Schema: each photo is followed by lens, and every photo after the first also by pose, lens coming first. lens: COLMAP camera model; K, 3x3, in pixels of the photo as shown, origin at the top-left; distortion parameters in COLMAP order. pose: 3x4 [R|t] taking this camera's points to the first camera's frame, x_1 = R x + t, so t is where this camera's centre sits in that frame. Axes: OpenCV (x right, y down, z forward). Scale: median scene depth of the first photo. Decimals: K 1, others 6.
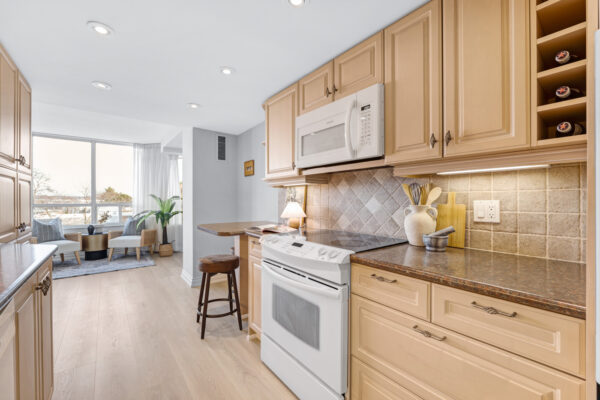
lens RADIAL K [[248.5, 0, 296.3], [0, 248.5, 199.9], [0, 0, 1]] dist [-0.013027, -0.000158]
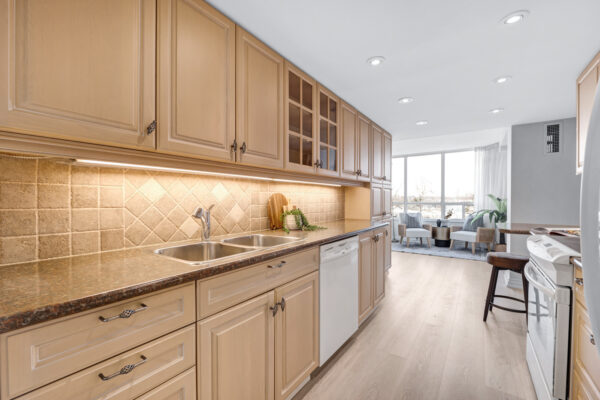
lens RADIAL K [[248.5, 0, 296.3], [0, 248.5, 199.9], [0, 0, 1]] dist [-0.013027, -0.000158]
pose [[0.269709, -0.000609, -0.962942, 0.205621], [0.000924, 1.000000, -0.000374, 0.001068], [0.962941, -0.000789, 0.269709, -0.061272]]
